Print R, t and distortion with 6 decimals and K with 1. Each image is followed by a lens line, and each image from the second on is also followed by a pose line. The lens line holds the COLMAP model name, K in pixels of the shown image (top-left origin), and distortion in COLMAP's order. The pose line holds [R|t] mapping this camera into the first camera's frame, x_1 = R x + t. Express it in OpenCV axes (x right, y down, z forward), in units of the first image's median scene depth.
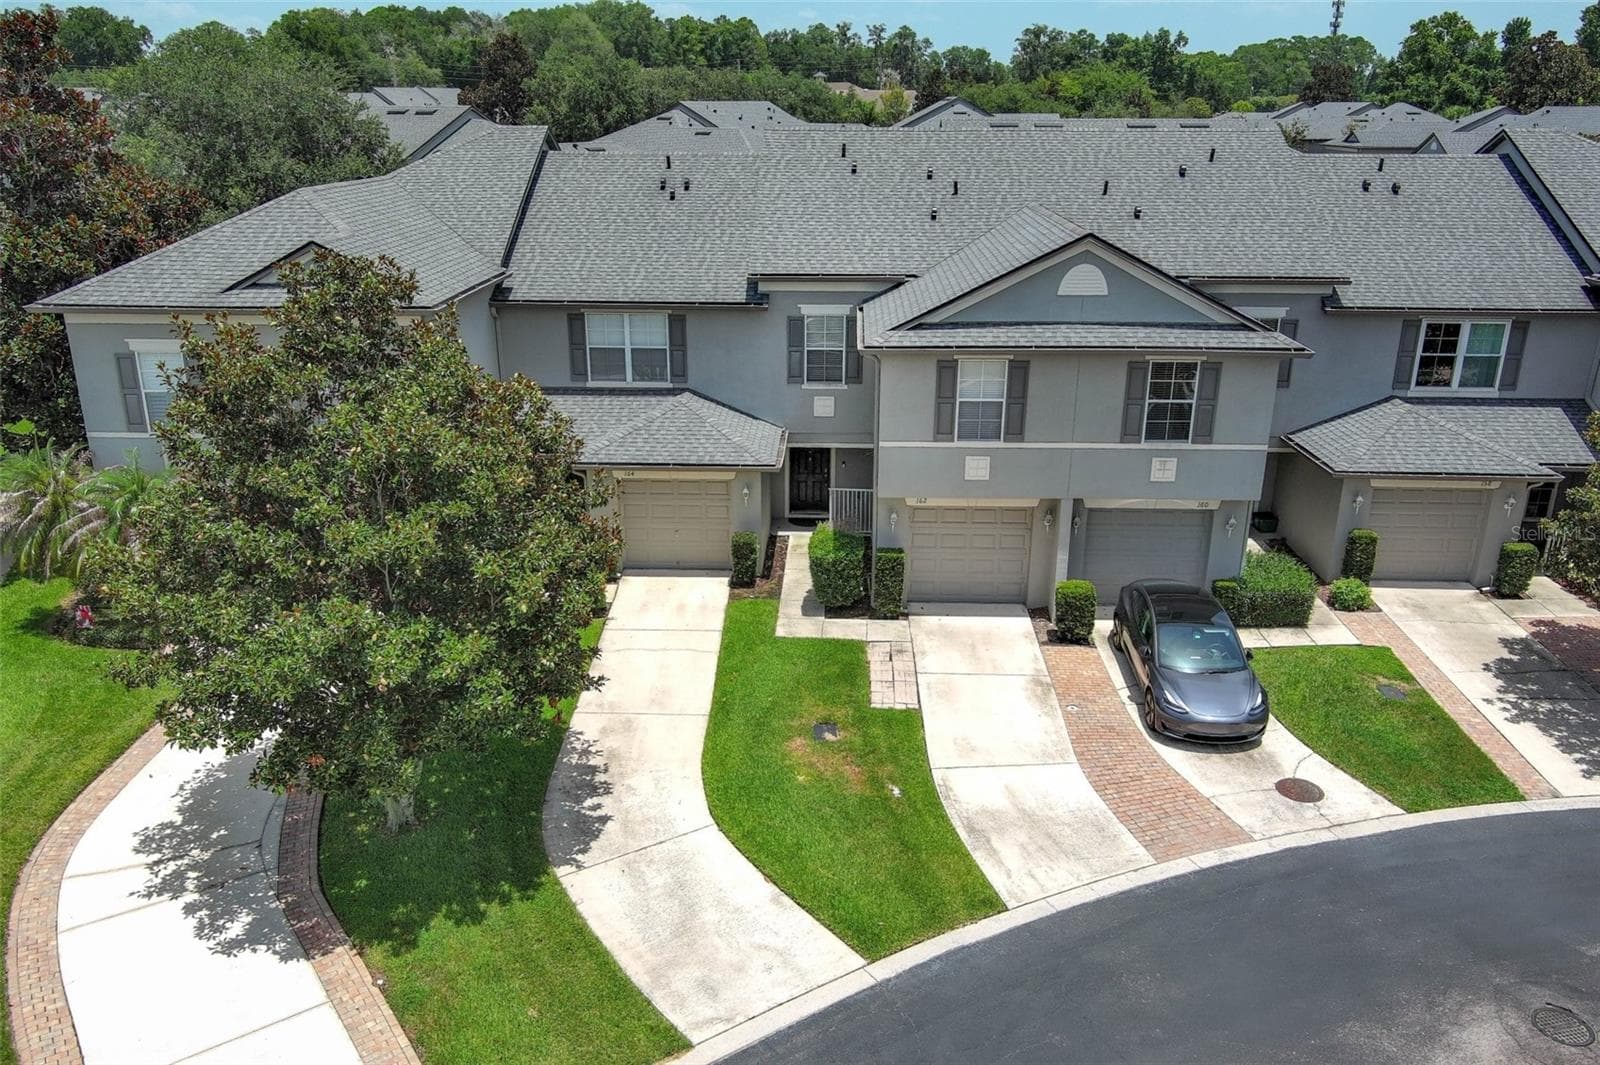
lens RADIAL K [[1226.1, 0, 794.7], [0, 1226.1, 567.1], [0, 0, 1]] dist [0.009006, 0.000545]
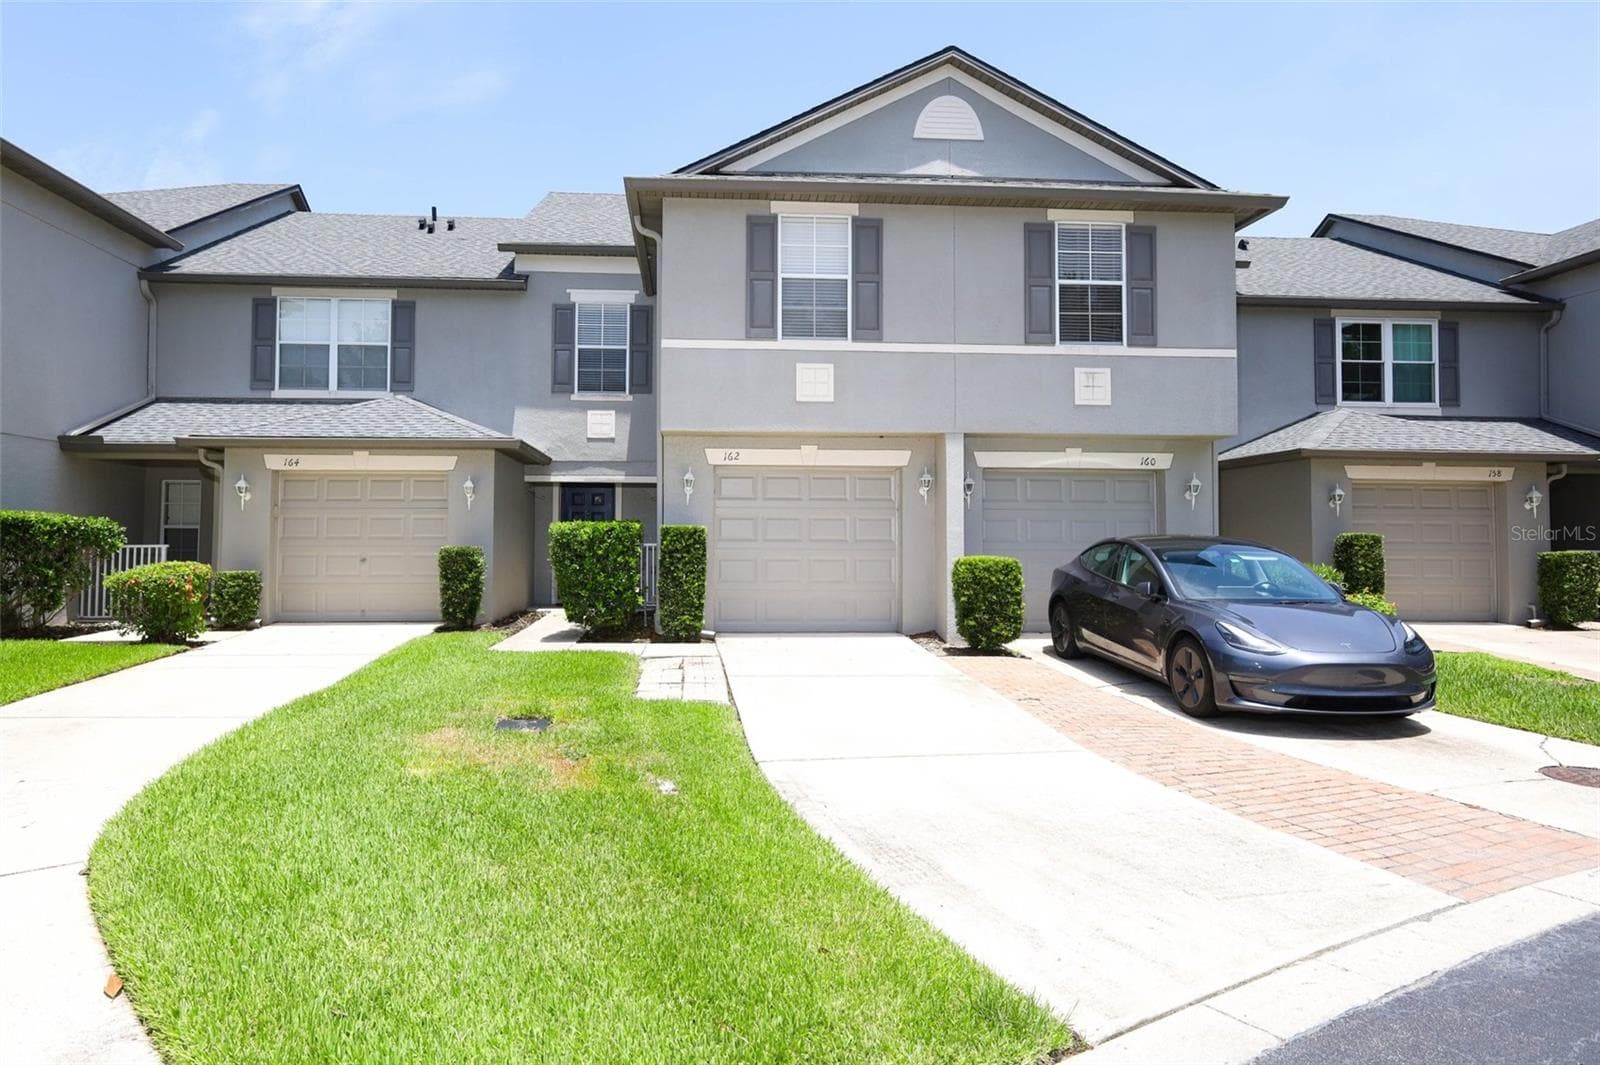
lens RADIAL K [[996.2, 0, 753.5], [0, 996.2, 502.1], [0, 0, 1]] dist [0.001893, 0.001328]
pose [[0.994086, 0.007055, 0.108370, 0.057865], [0.035605, 0.921559, -0.386602, 0.170137], [-0.102597, 0.388174, 0.915857, 0.522799]]
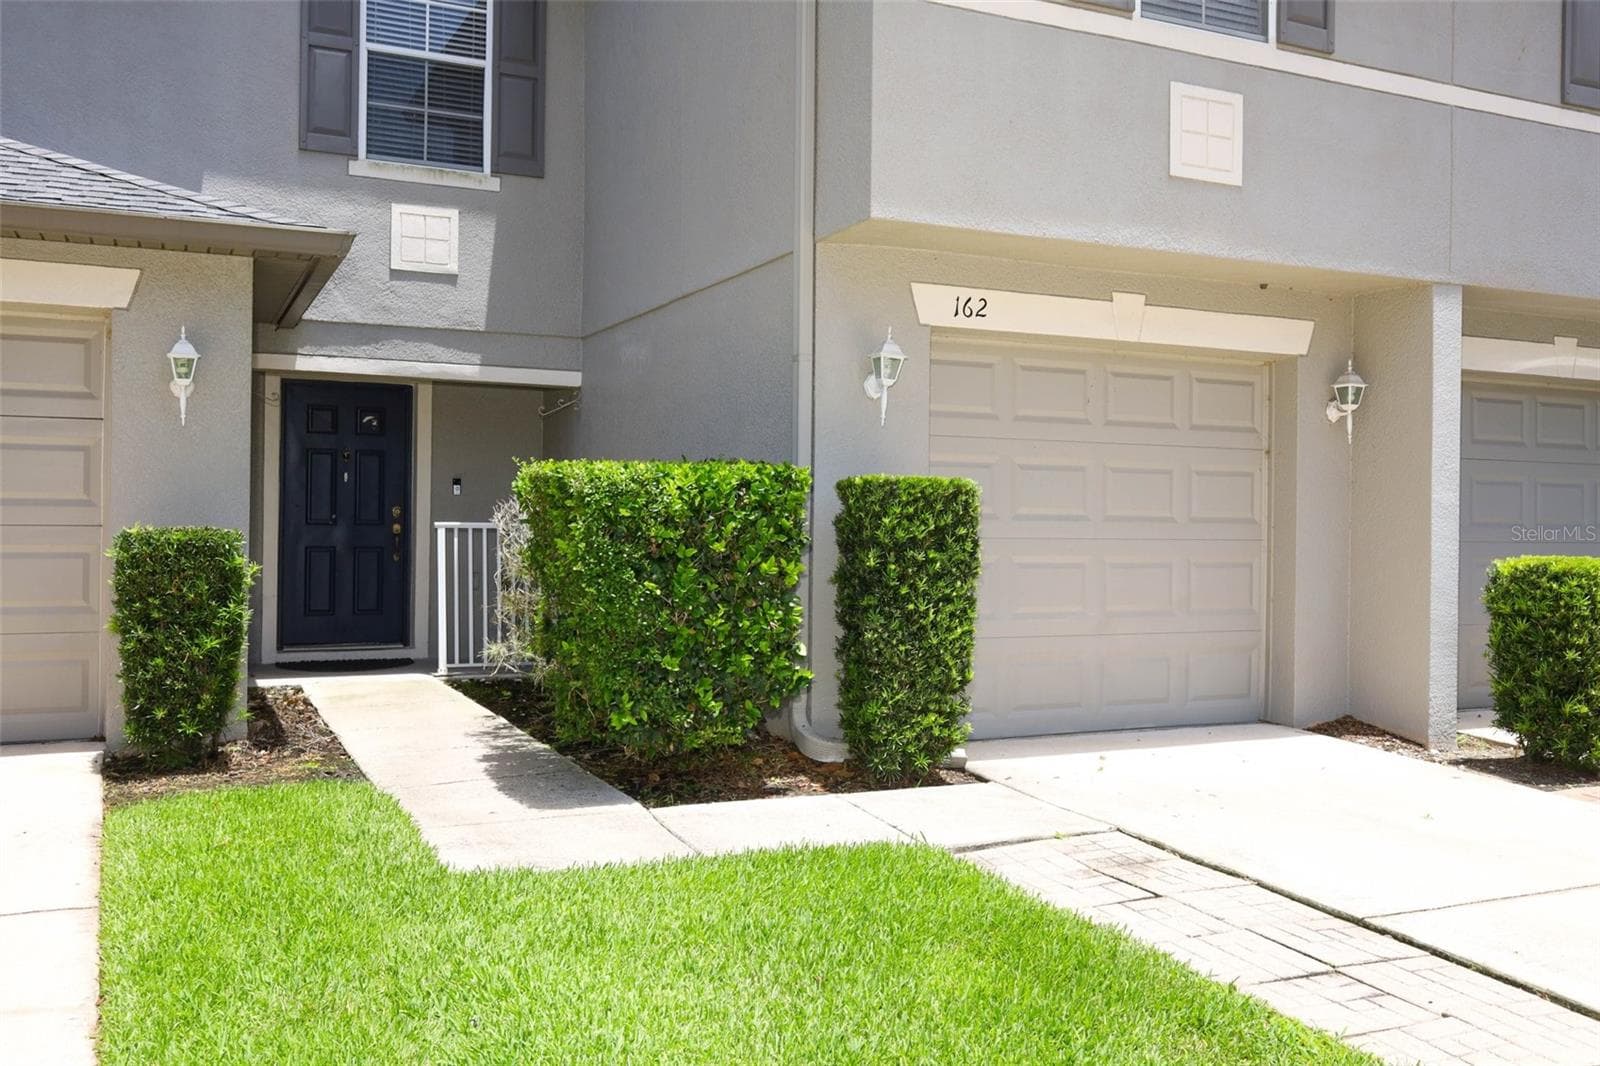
lens RADIAL K [[1438.5, 0, 867.1], [0, 1438.5, 529.3], [0, 0, 1]] dist [0.000753, -0.003363]
pose [[0.875739, 0.007698, 0.482724, -0.061465], [0.160490, 0.938367, -0.306120, 0.078740], [-0.455329, 0.345553, 0.820529, 0.770272]]
